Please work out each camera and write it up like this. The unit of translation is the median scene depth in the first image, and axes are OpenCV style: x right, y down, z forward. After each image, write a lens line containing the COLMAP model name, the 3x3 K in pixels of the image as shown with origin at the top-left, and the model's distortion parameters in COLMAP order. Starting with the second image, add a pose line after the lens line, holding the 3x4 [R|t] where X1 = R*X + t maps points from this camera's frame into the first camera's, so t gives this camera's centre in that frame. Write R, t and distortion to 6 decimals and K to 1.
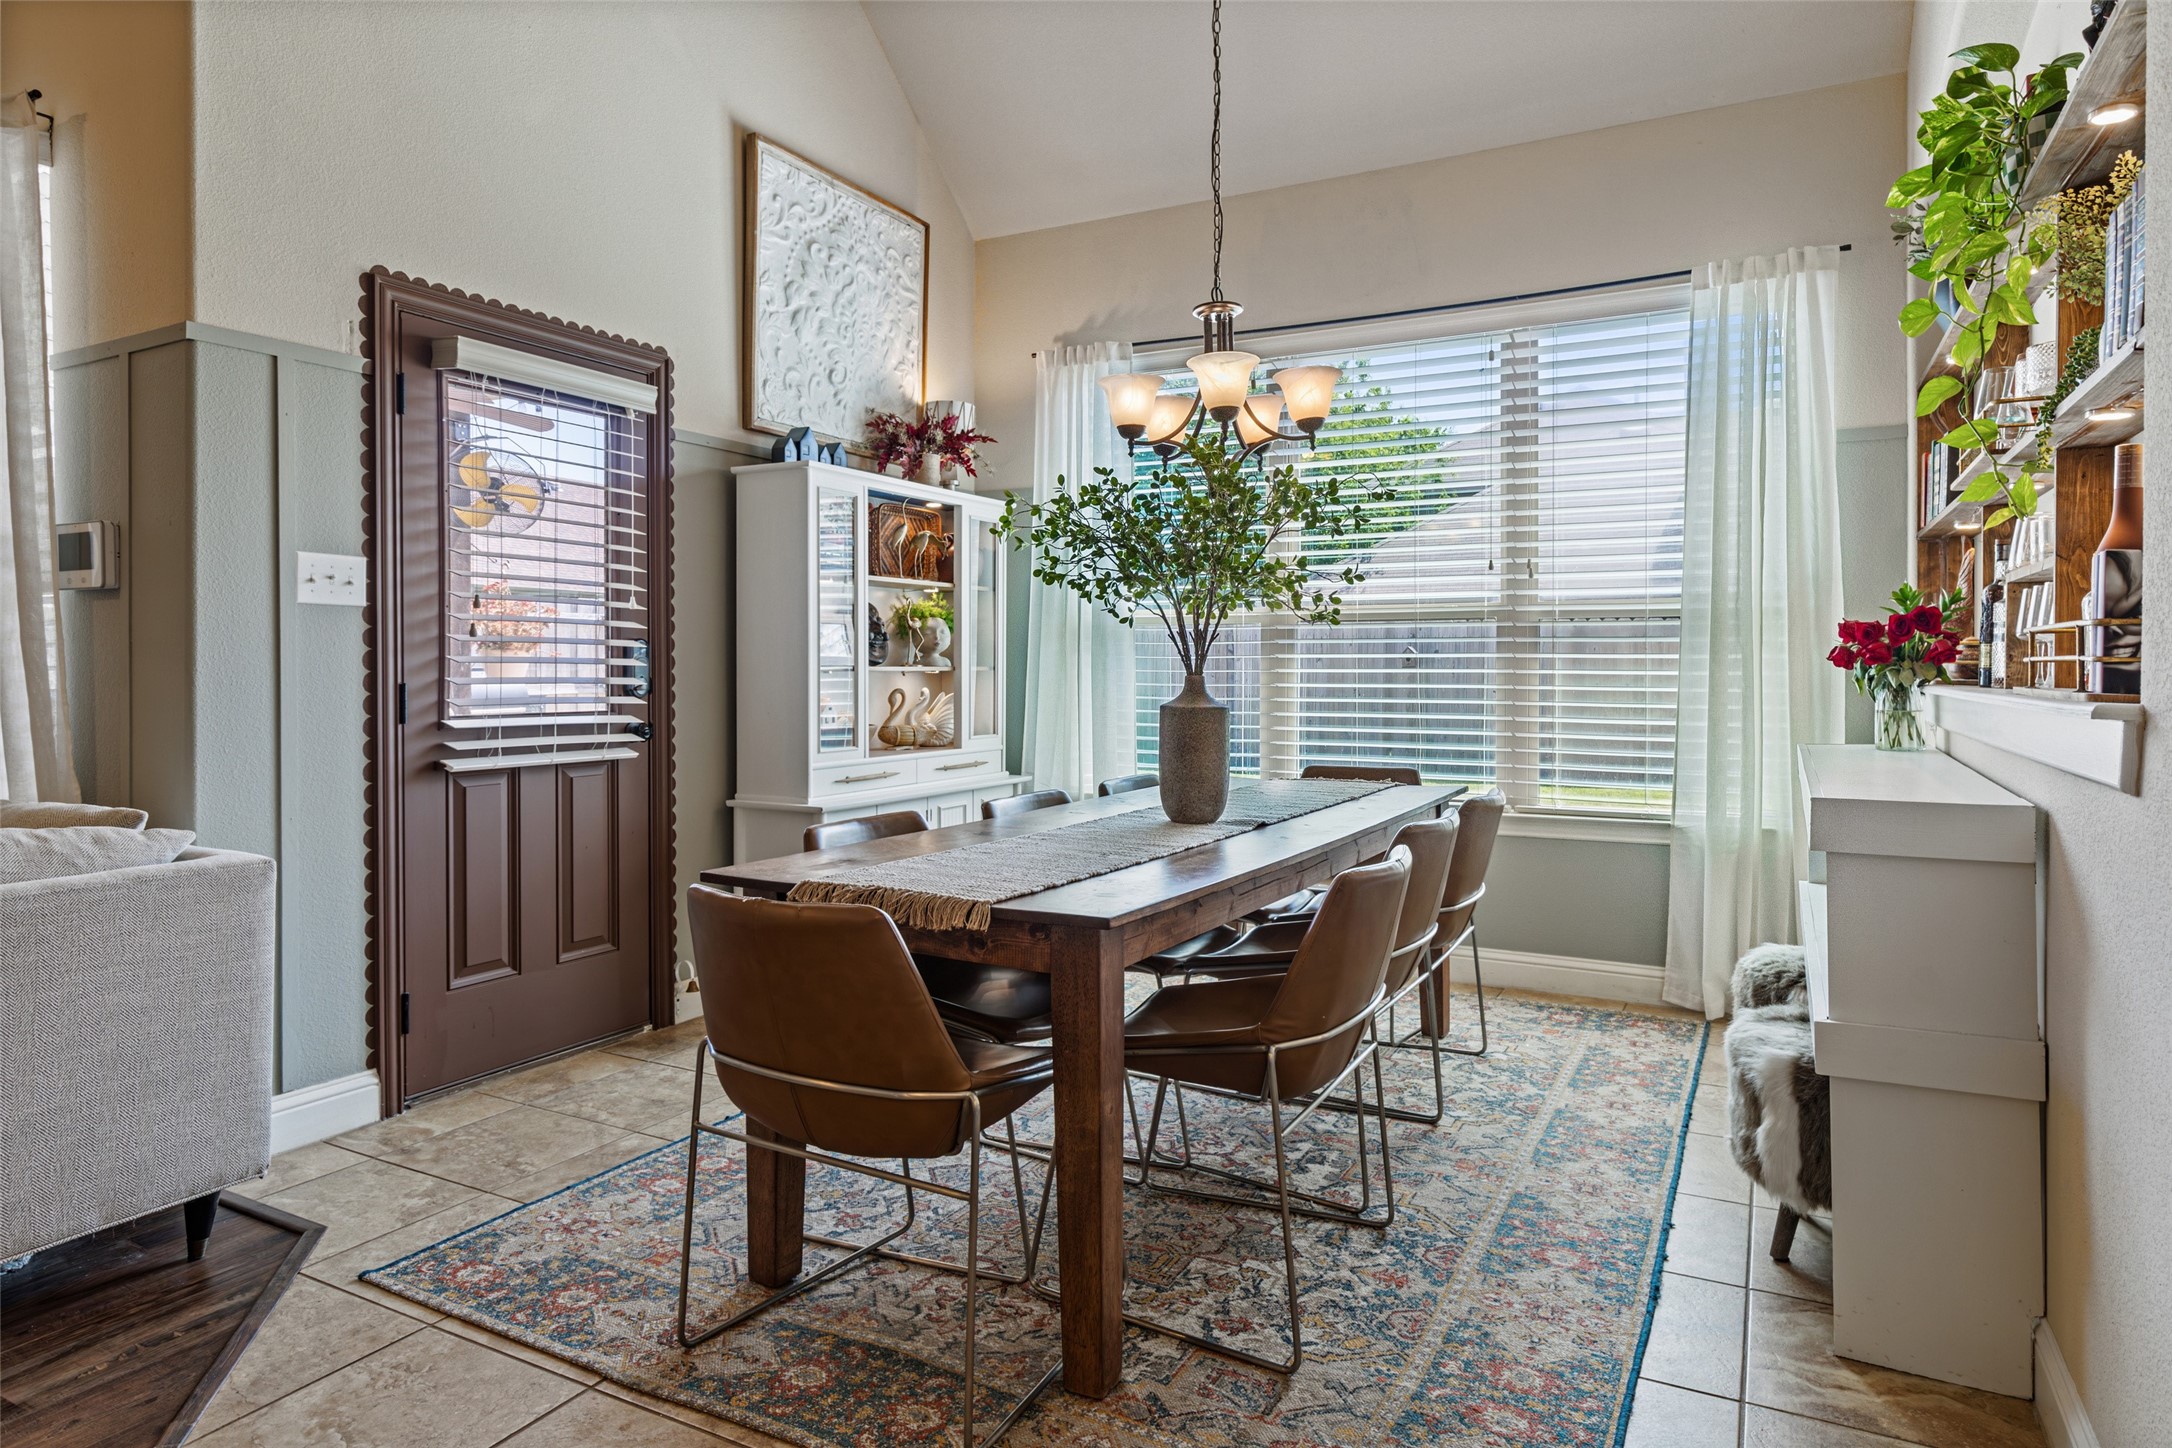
lens RADIAL K [[1263.9, 0, 1113.1], [0, 1263.9, 684.1], [0, 0, 1]] dist [0.001657, 0.000158]
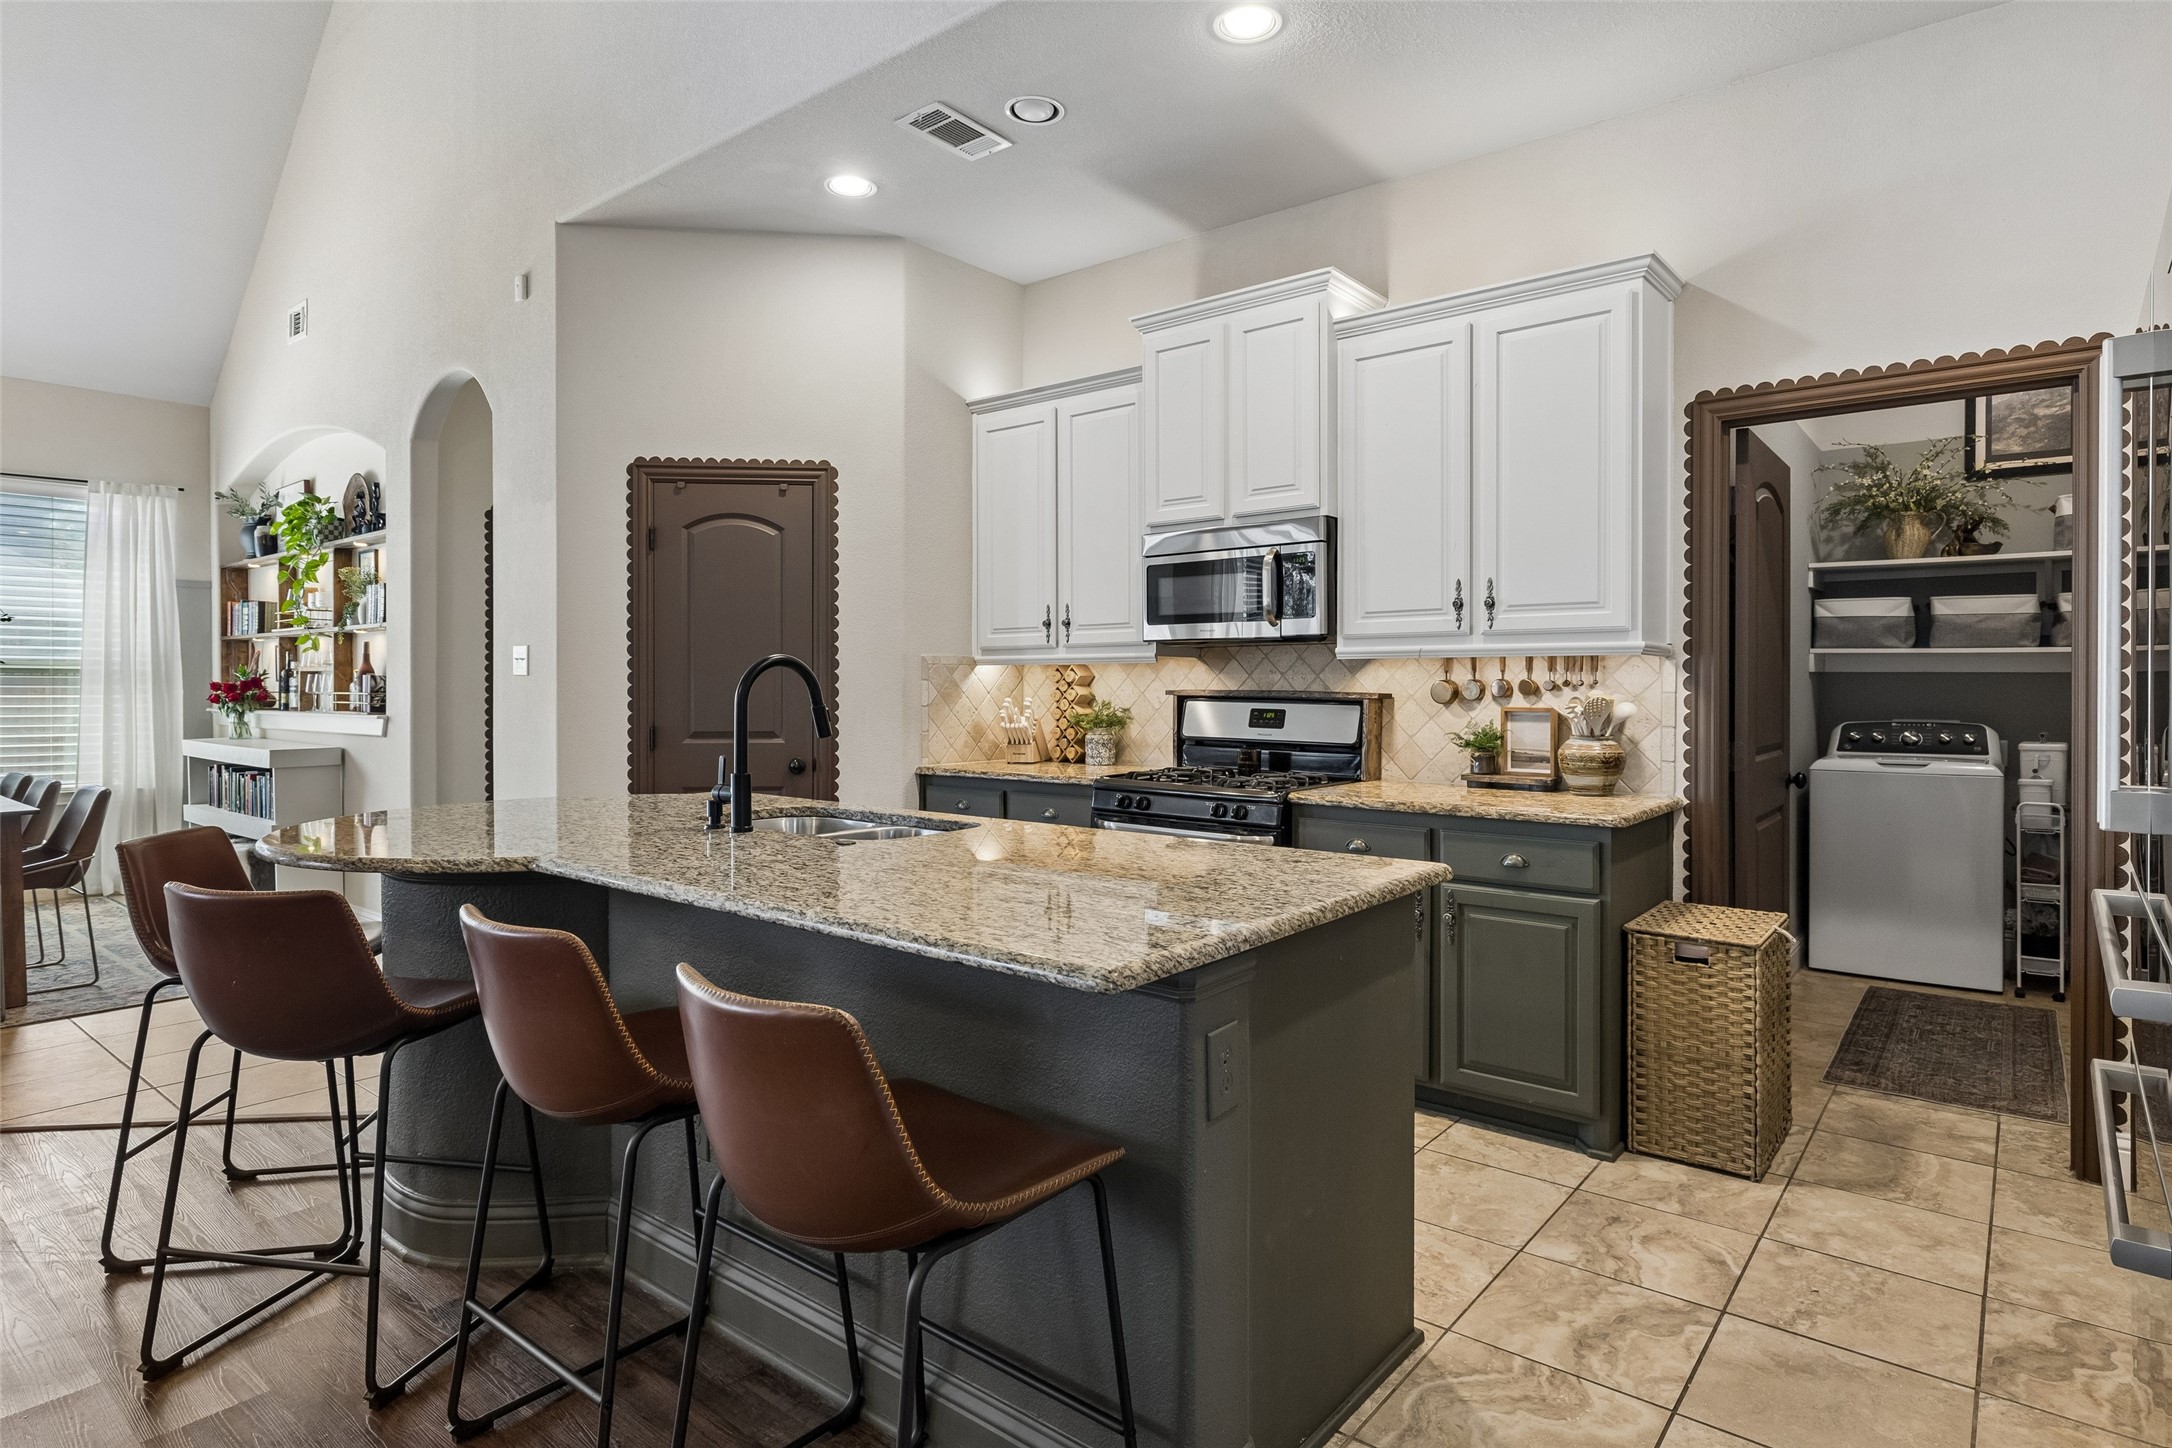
lens RADIAL K [[1155.6, 0, 1125.3], [0, 1155.6, 692.0], [0, 0, 1]] dist [-0.004040, 0.000484]
pose [[0.190643, -0.008696, 0.981621, -1.129700], [0.013580, 0.999888, 0.006220, -0.023777], [-0.981566, 0.012144, 0.190740, -0.978999]]
